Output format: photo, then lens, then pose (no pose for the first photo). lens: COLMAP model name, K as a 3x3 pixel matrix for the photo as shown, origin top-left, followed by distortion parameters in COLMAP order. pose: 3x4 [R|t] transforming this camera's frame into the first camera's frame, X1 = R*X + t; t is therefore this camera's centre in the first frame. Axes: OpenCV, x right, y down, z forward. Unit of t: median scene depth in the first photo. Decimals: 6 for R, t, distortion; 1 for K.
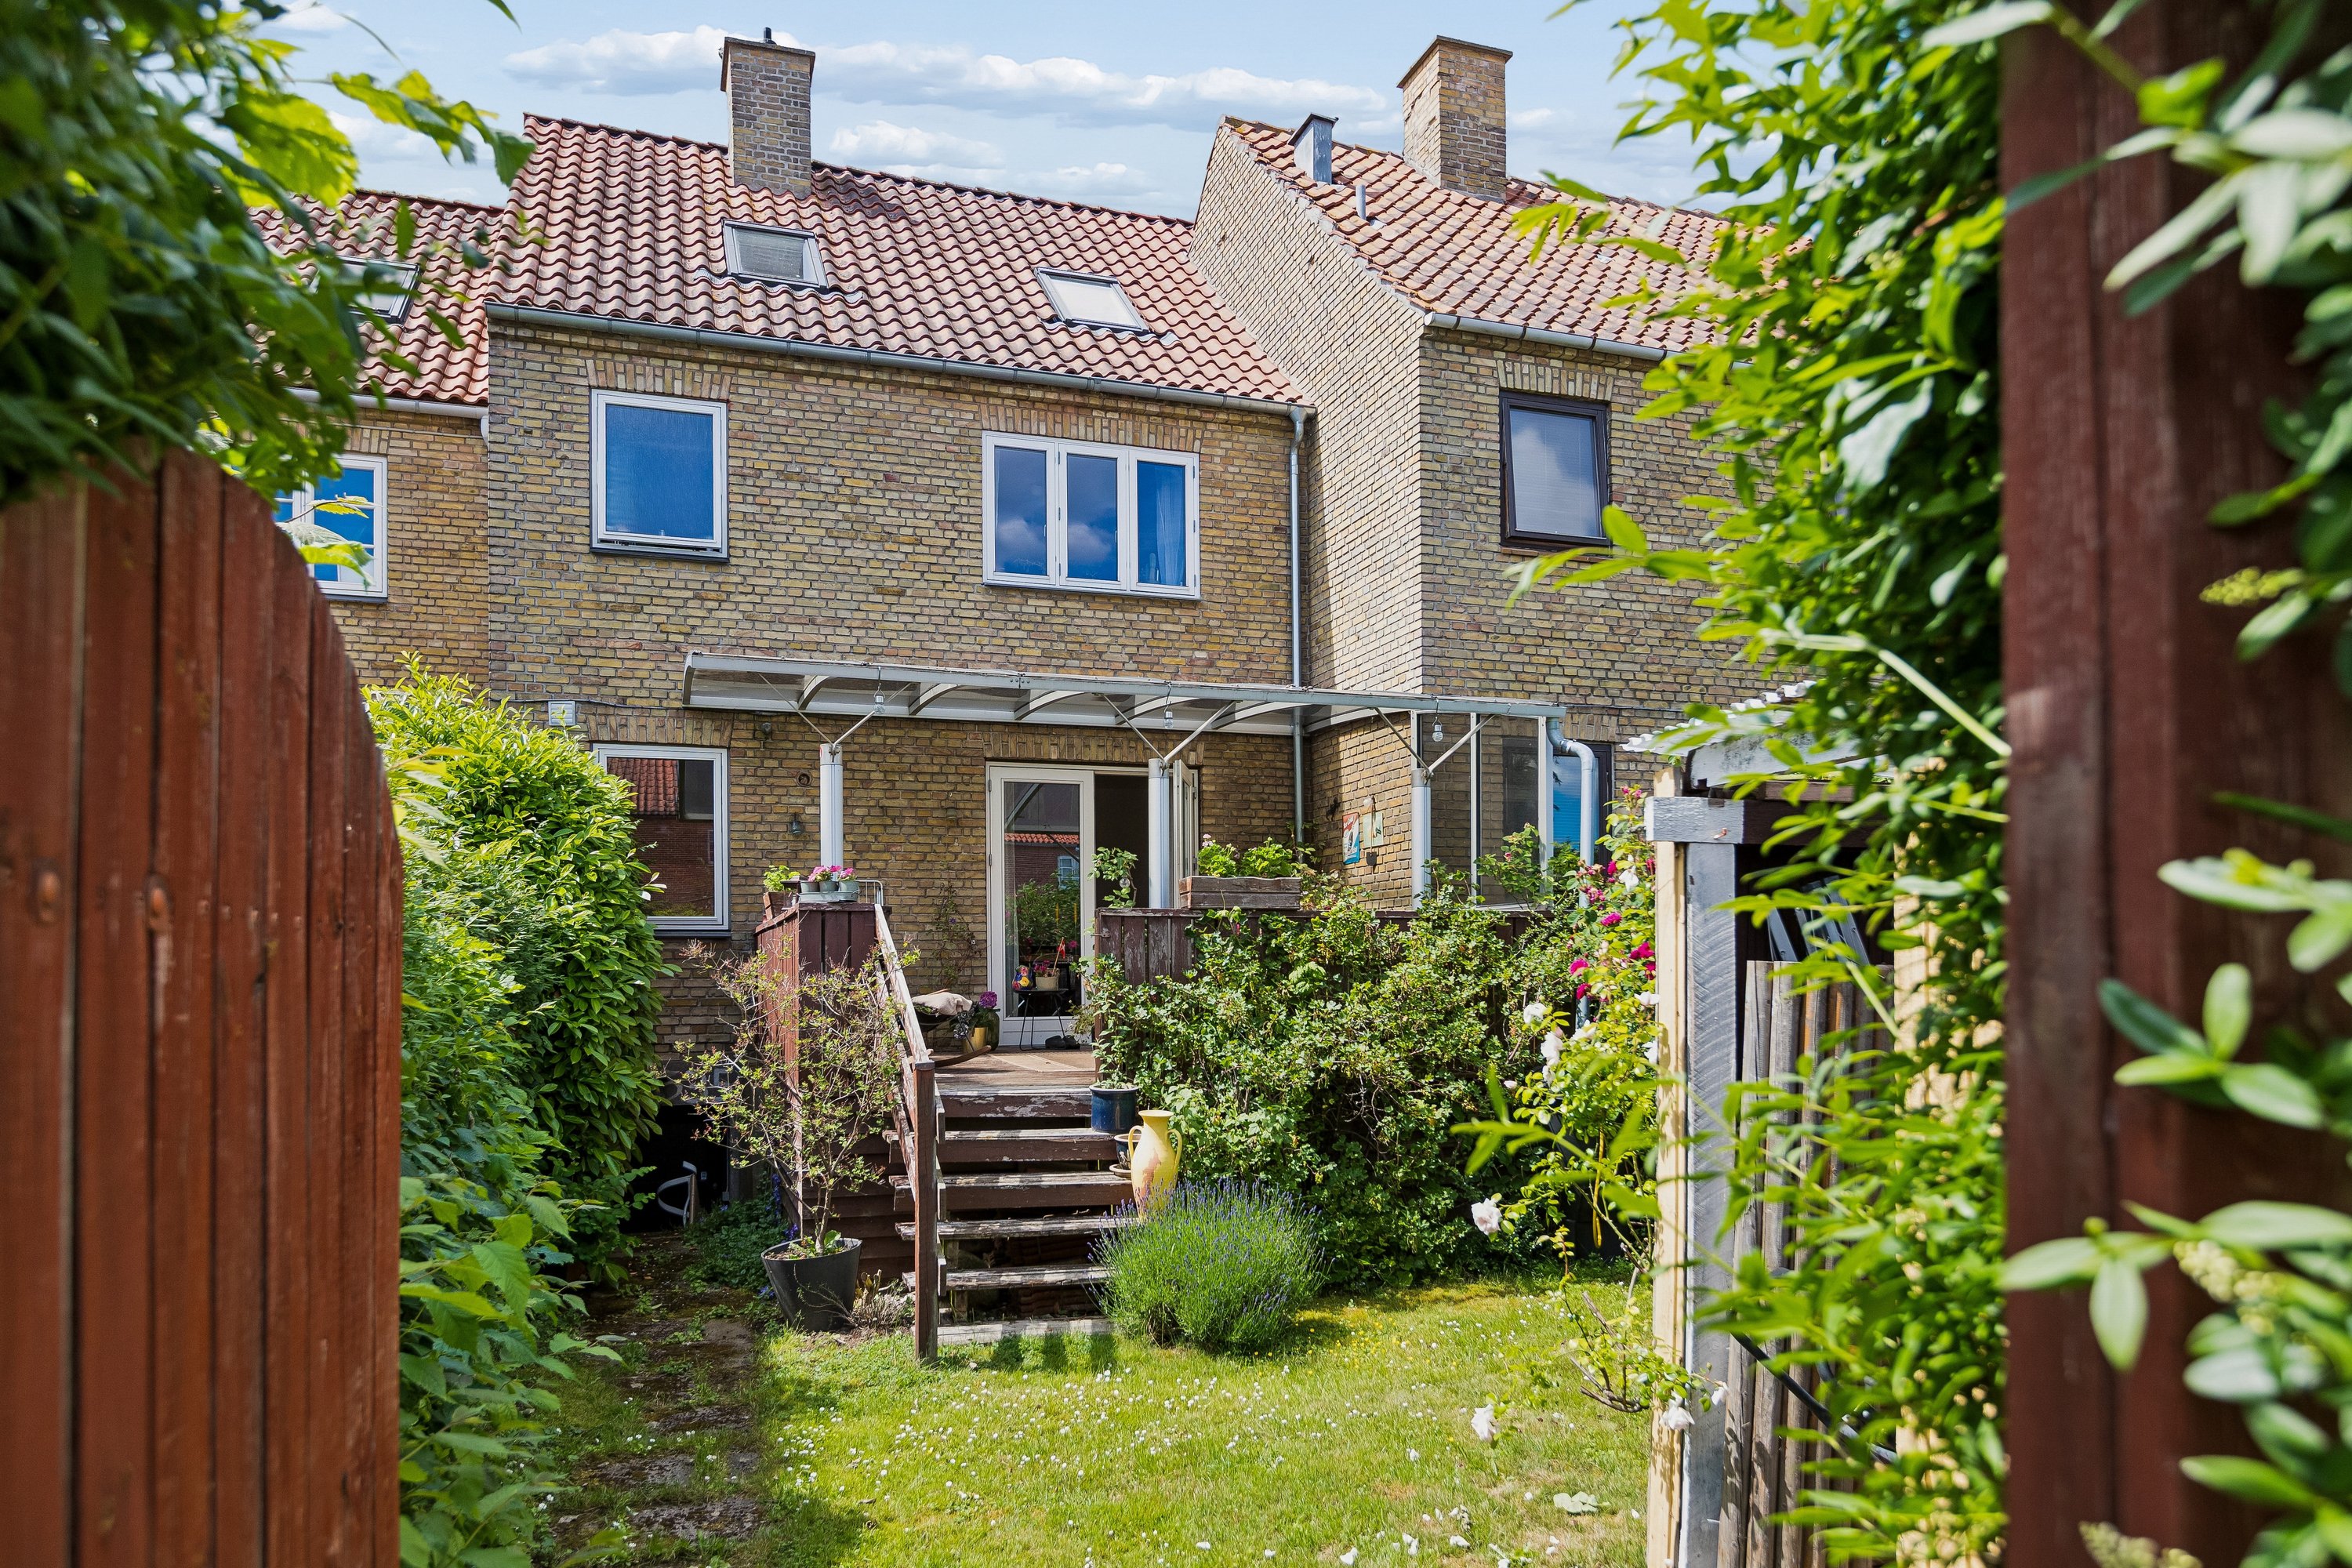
lens RADIAL K [[1436.5, 0, 1180.2], [0, 1436.5, 844.2], [0, 0, 1]] dist [0.001519, -0.003134]
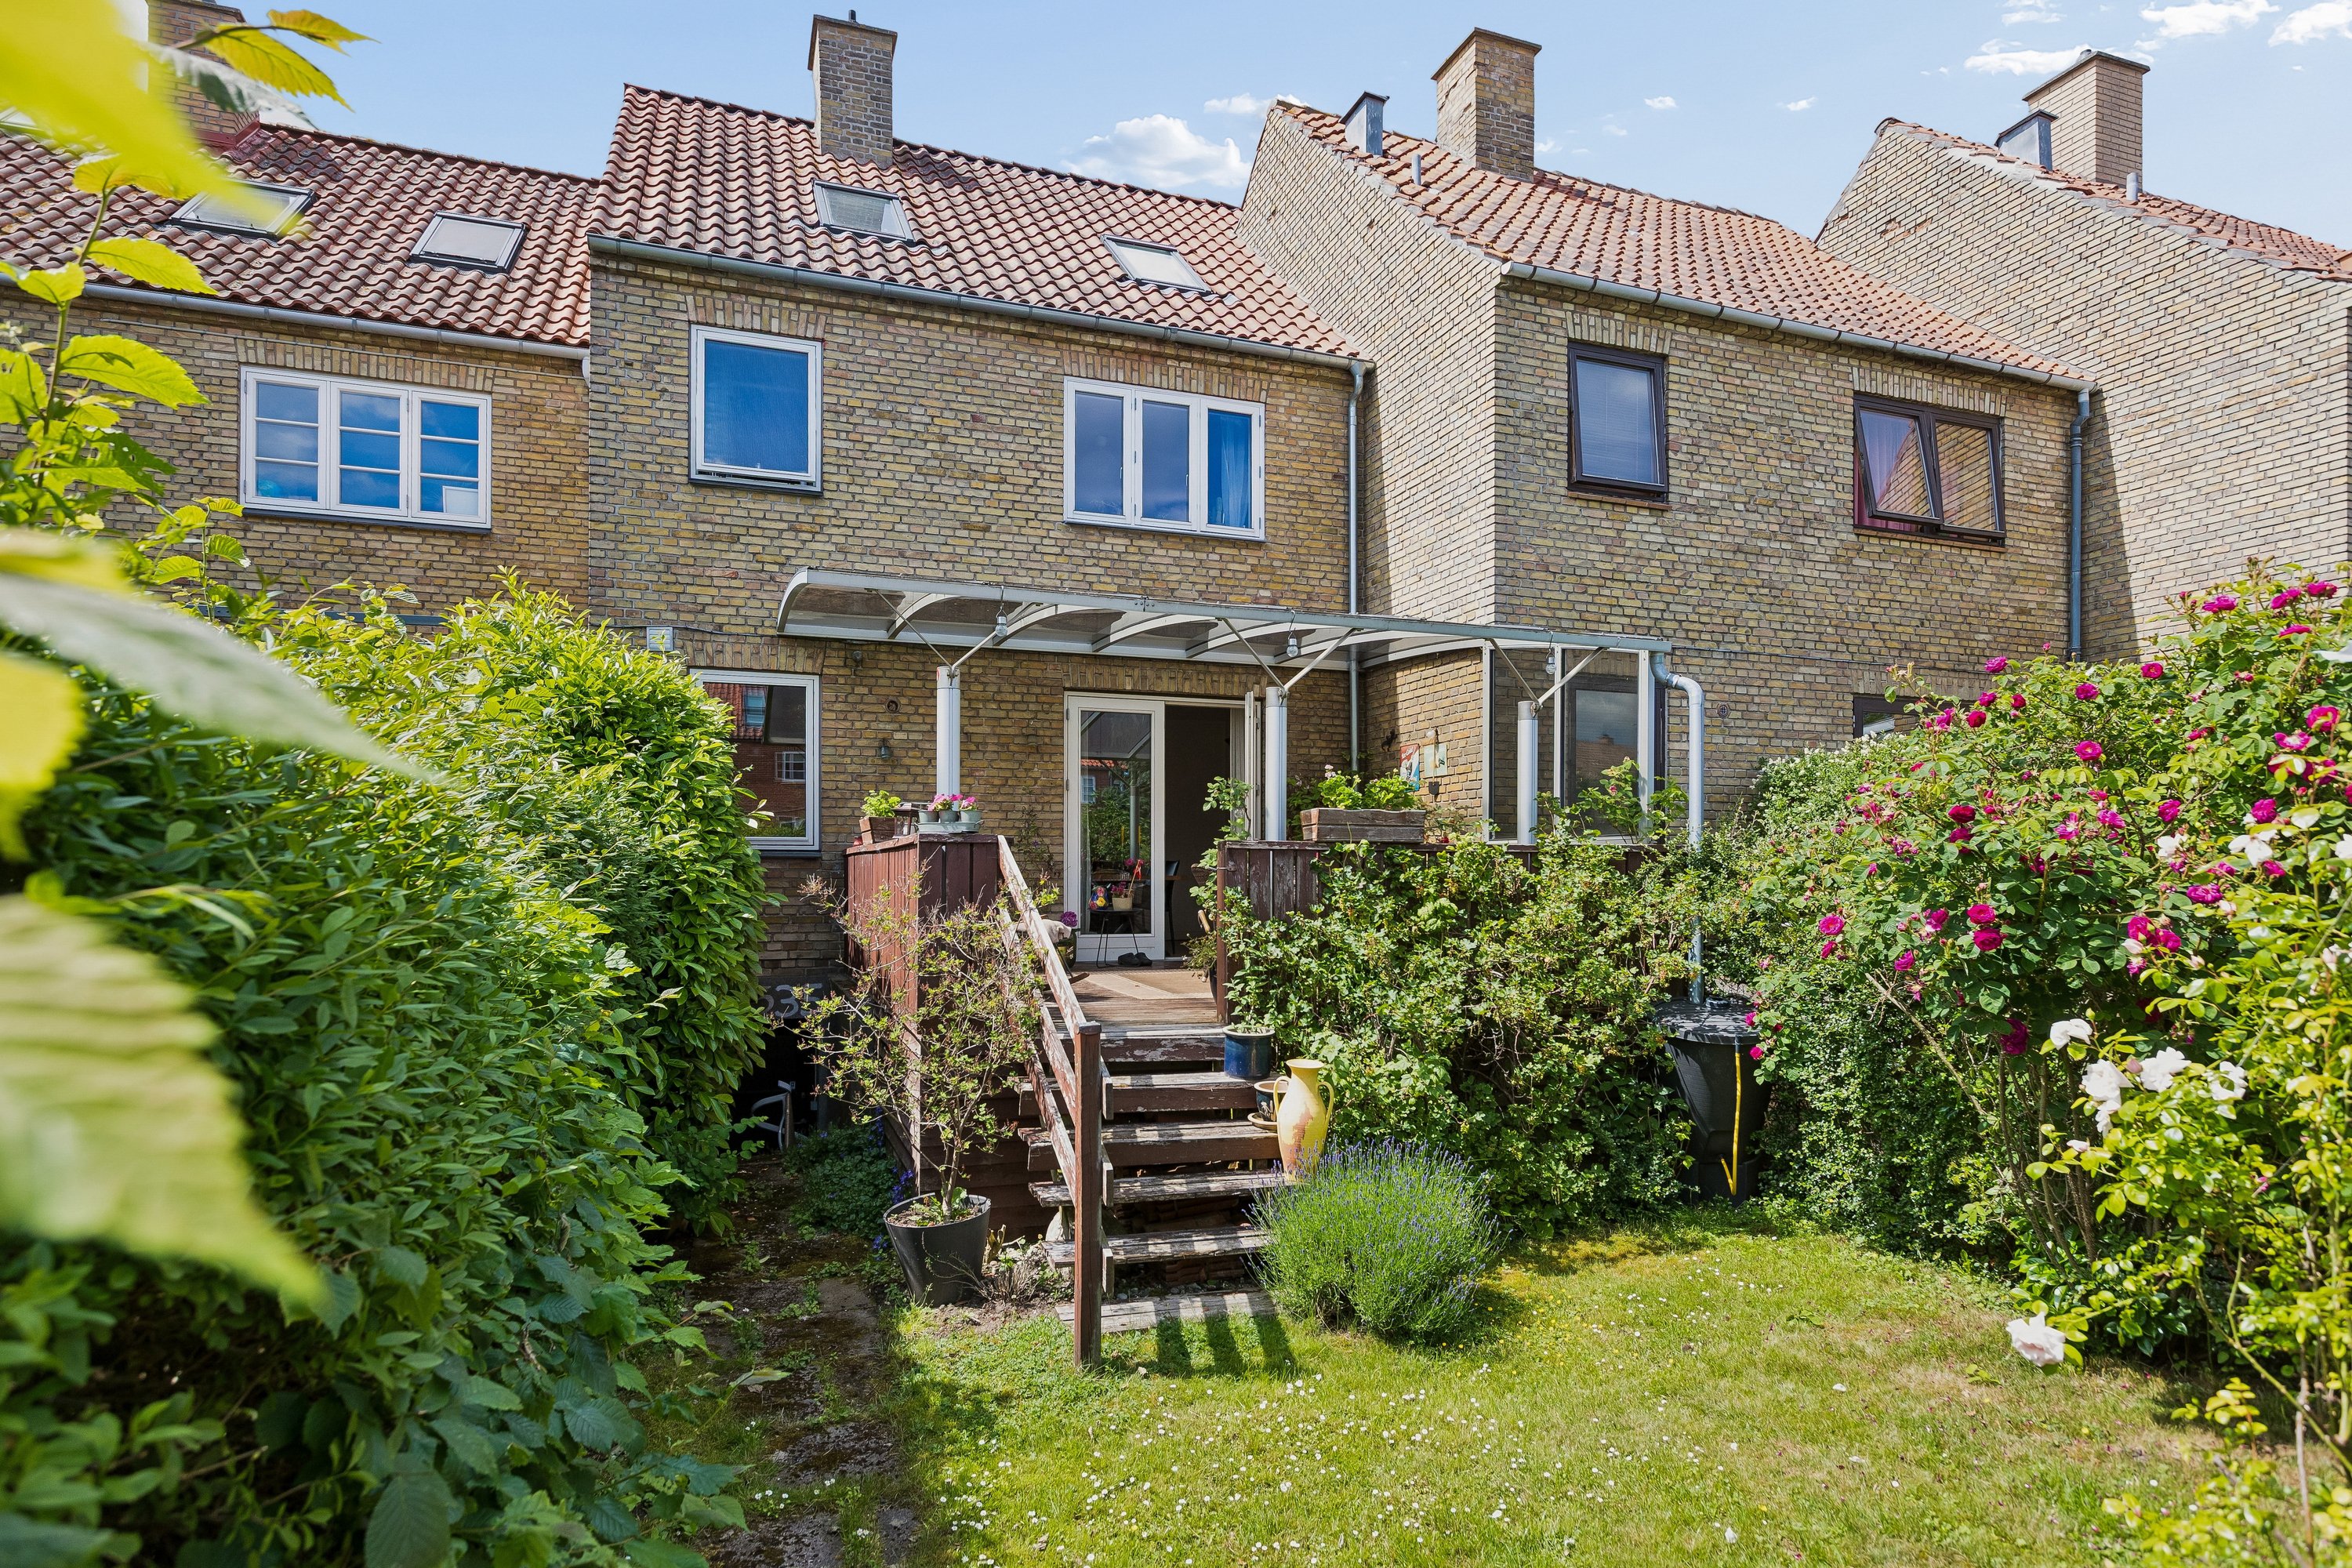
lens RADIAL K [[1216.2, 0, 1197.1], [0, 1216.2, 776.2], [0, 0, 1]] dist [-0.000760, -0.000138]
pose [[0.999781, 0.010813, 0.017912, -0.059957], [-0.010932, 0.999919, 0.006521, -0.002591], [-0.017840, -0.006715, 0.999818, 0.121486]]
